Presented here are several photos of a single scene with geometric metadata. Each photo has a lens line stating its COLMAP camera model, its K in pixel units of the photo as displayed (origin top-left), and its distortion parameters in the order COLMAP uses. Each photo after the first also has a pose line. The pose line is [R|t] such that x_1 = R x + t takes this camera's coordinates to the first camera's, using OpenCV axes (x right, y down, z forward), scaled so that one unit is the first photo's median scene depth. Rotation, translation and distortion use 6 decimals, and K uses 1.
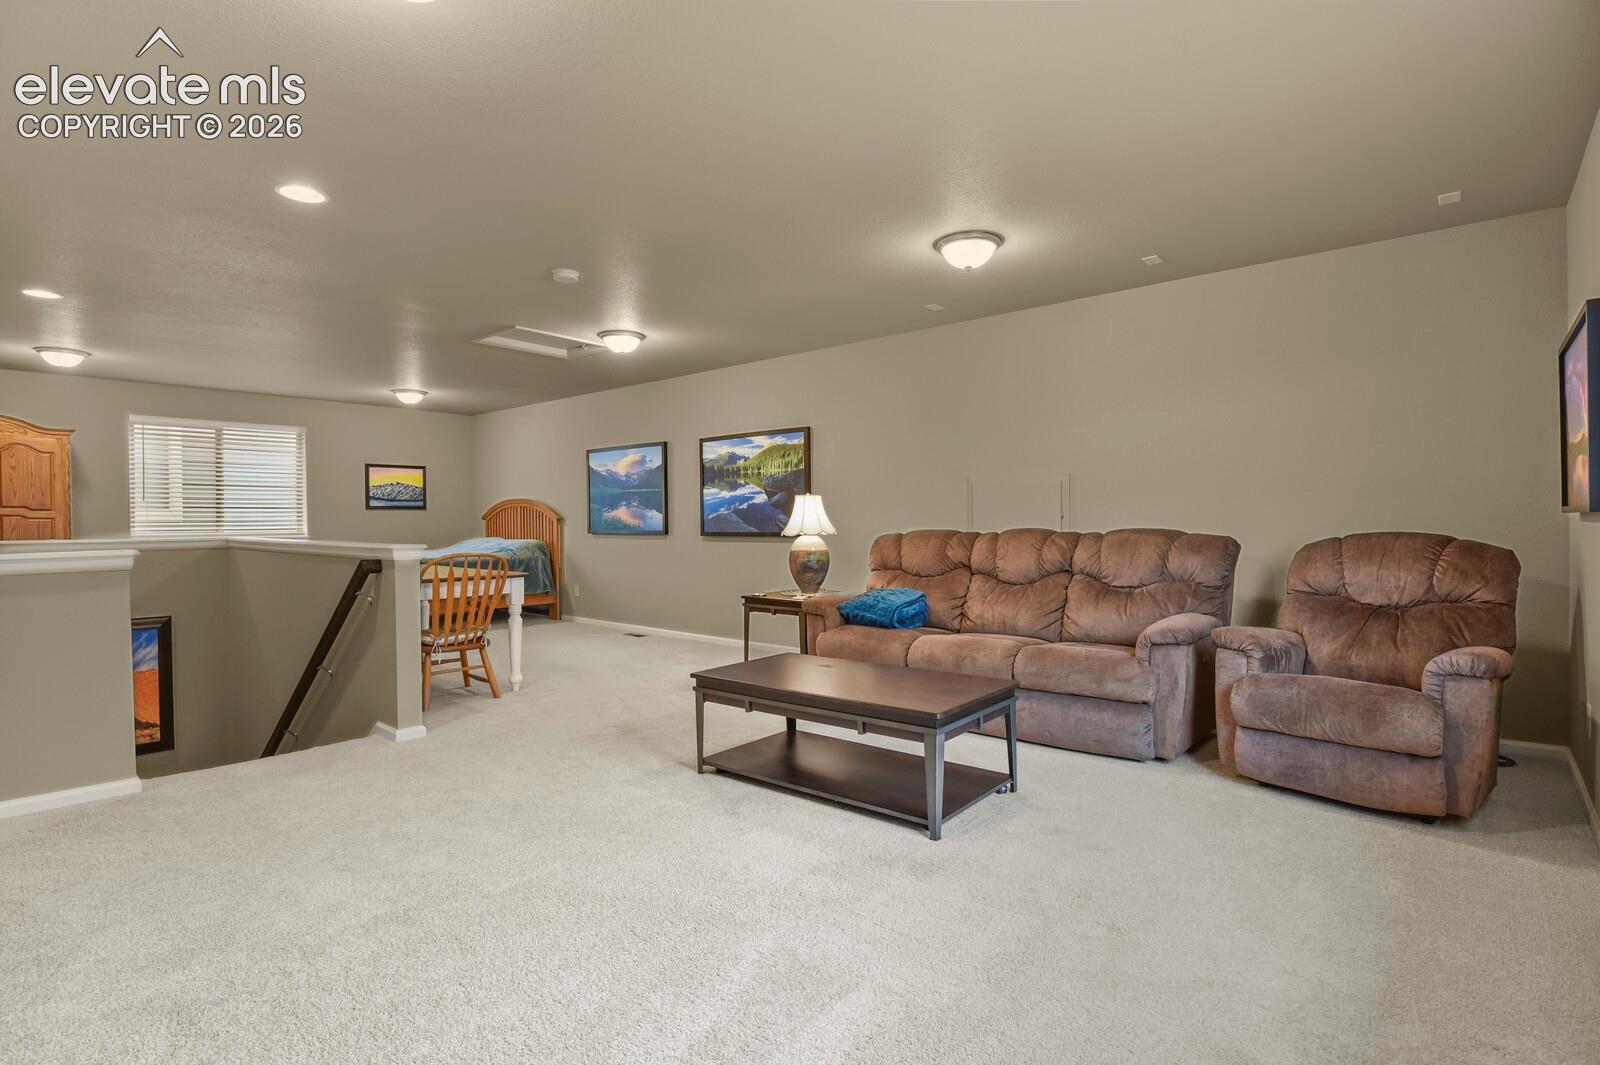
lens RADIAL K [[784.5, 0, 811.3], [0, 784.5, 528.5], [0, 0, 1]] dist [-0.001106, -0.002069]
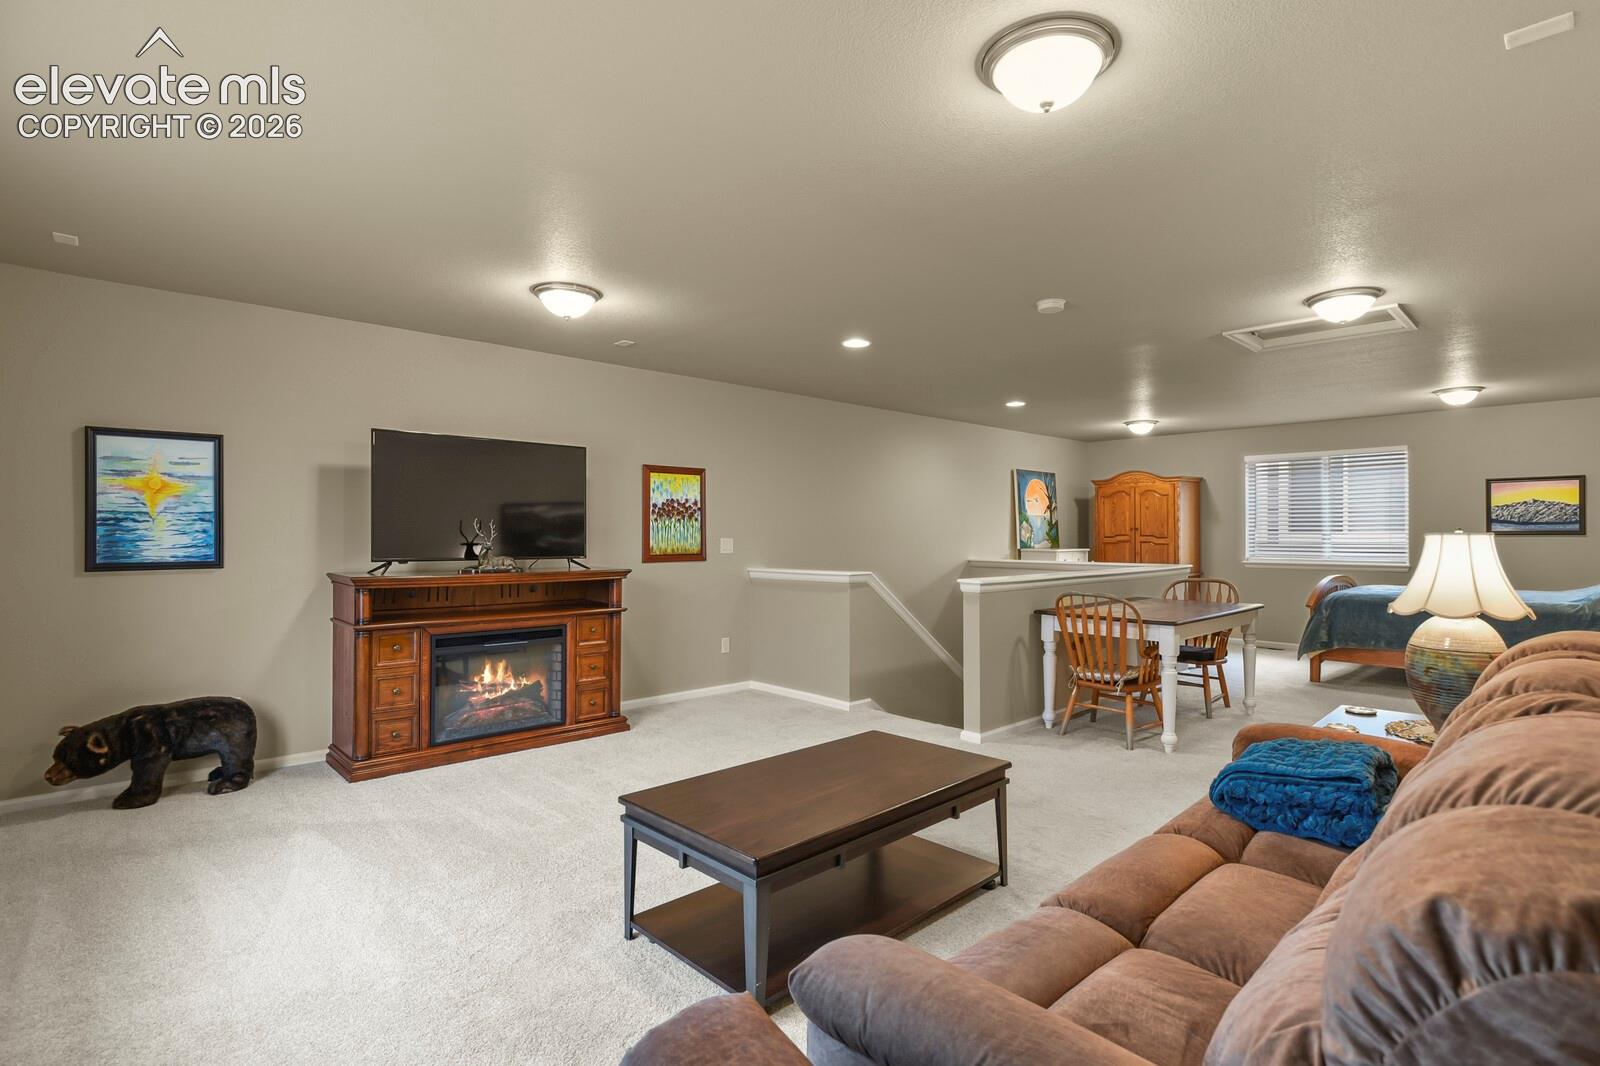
lens RADIAL K [[784.5, 0, 811.3], [0, 784.5, 529.0], [0, 0, 1]] dist [-0.001106, -0.002069]
pose [[-0.092651, 0.001496, -0.995698, 0.319942], [-0.011006, 0.999936, 0.002526, -0.026295], [0.995638, 0.011193, -0.092629, 0.394816]]
